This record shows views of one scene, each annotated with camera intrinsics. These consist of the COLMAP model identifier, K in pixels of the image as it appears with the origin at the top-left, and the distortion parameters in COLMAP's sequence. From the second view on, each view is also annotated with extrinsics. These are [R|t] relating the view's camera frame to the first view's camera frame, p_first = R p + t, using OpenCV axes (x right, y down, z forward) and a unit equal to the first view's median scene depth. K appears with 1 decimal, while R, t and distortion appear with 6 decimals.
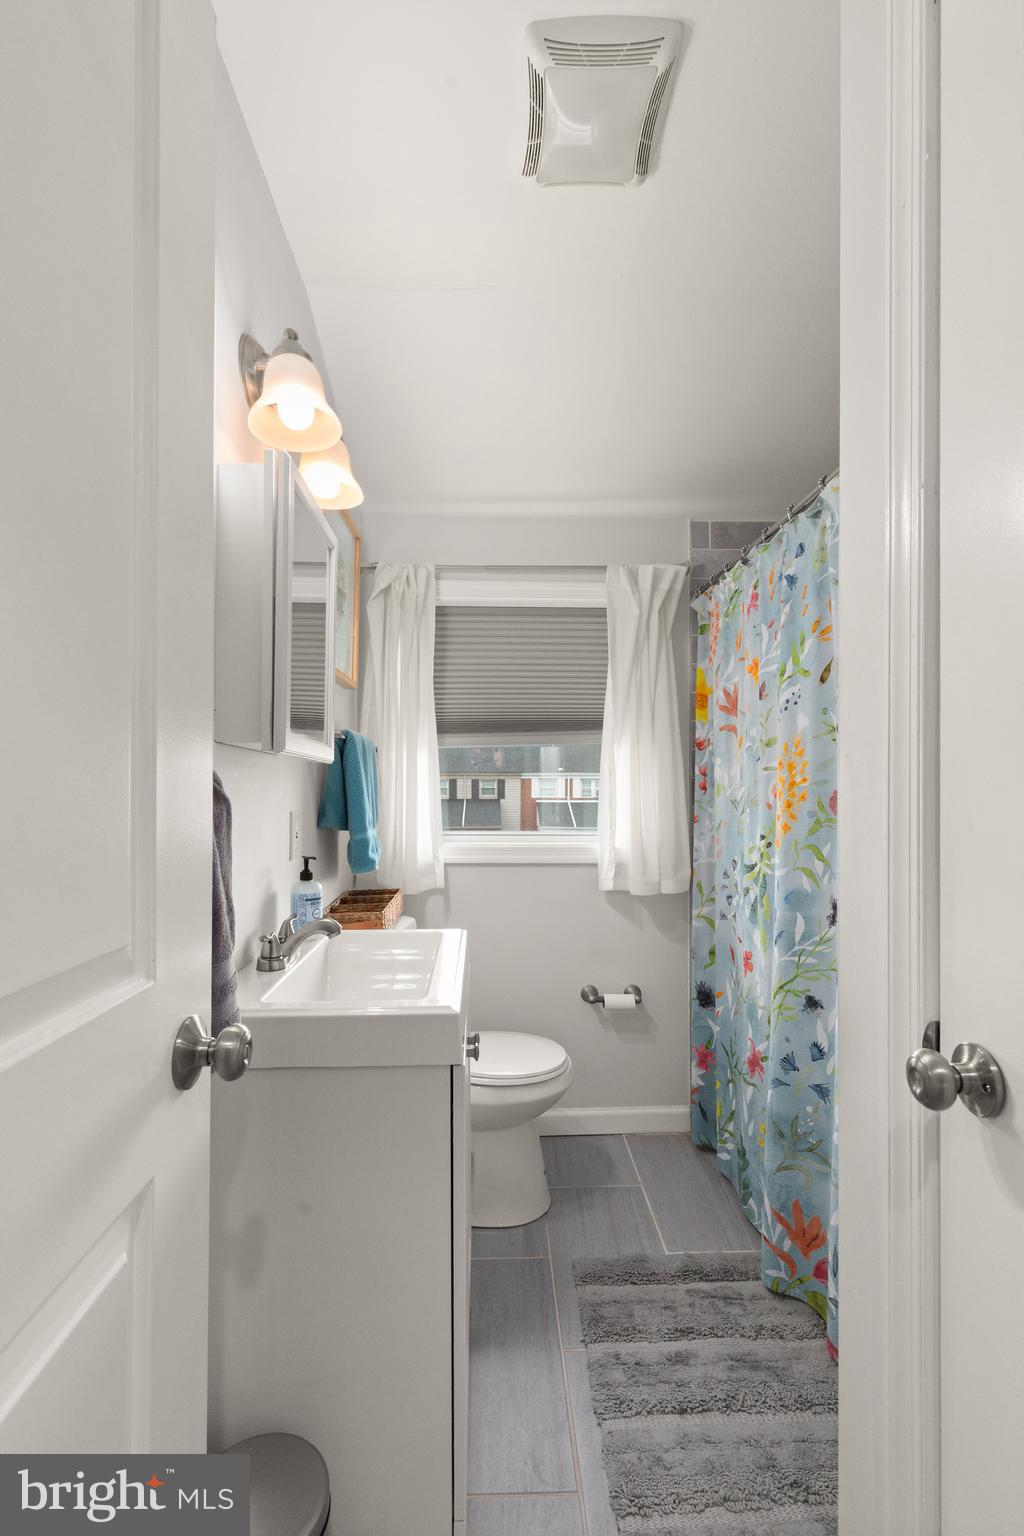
lens RADIAL K [[694.0, 0, 520.0], [0, 694.0, 832.0], [0, 0, 1]] dist [0.005051, -0.002759]
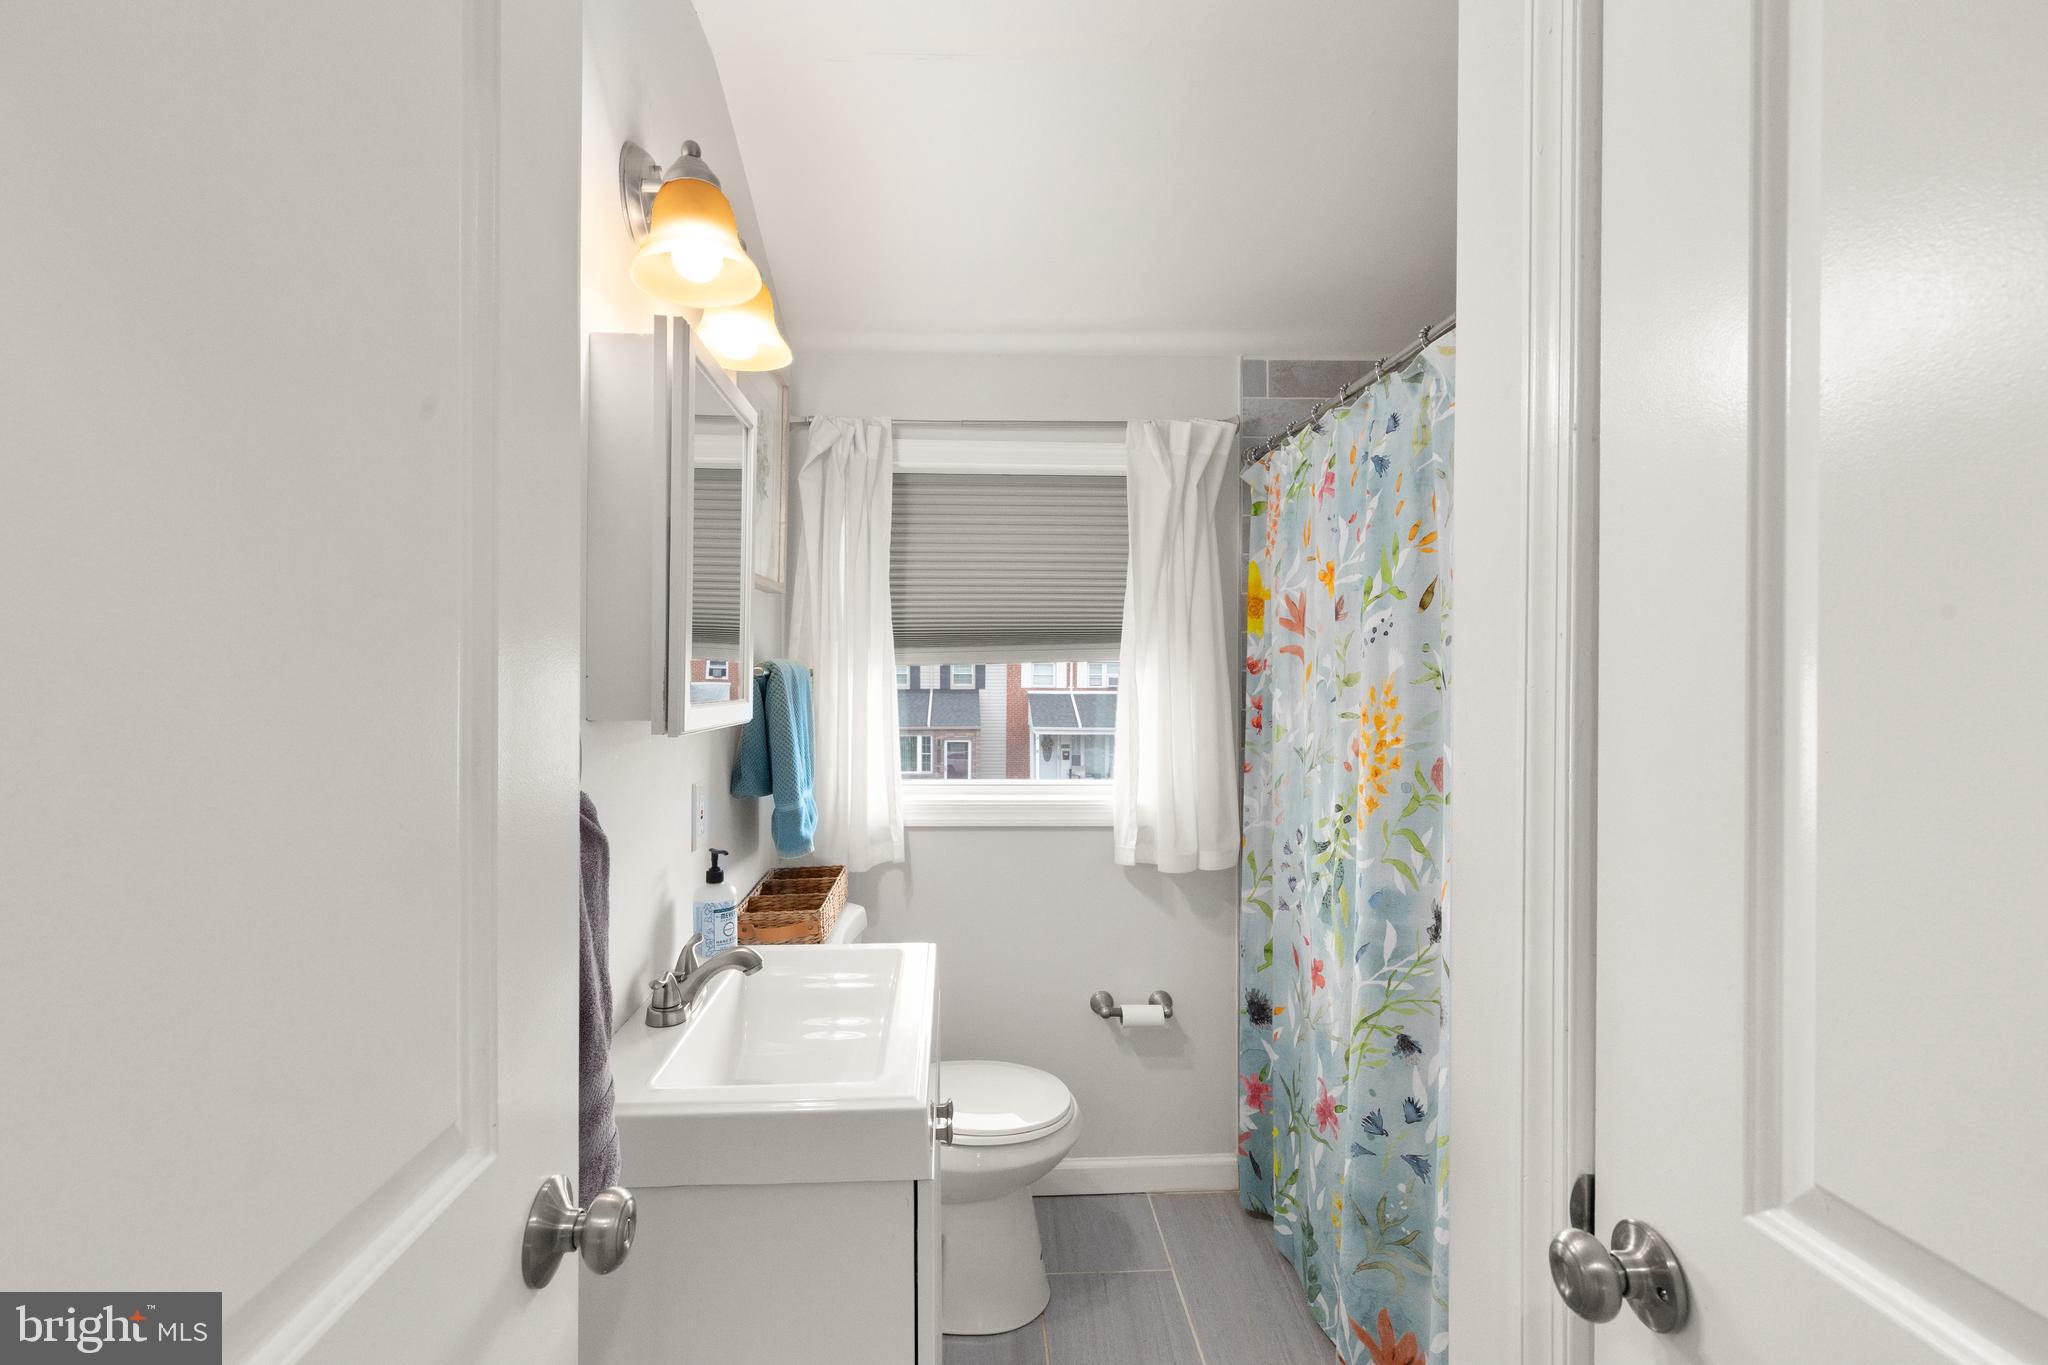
lens RADIAL K [[925.3, 0, 1013.4], [0, 925.3, 684.0], [0, 0, 1]] dist [0.005051, -0.002759]
pose [[0.999946, 0.001325, 0.010280, -0.004867], [-0.001428, 0.999949, 0.009958, -0.133277], [-0.010266, -0.009972, 0.999898, 0.026881]]
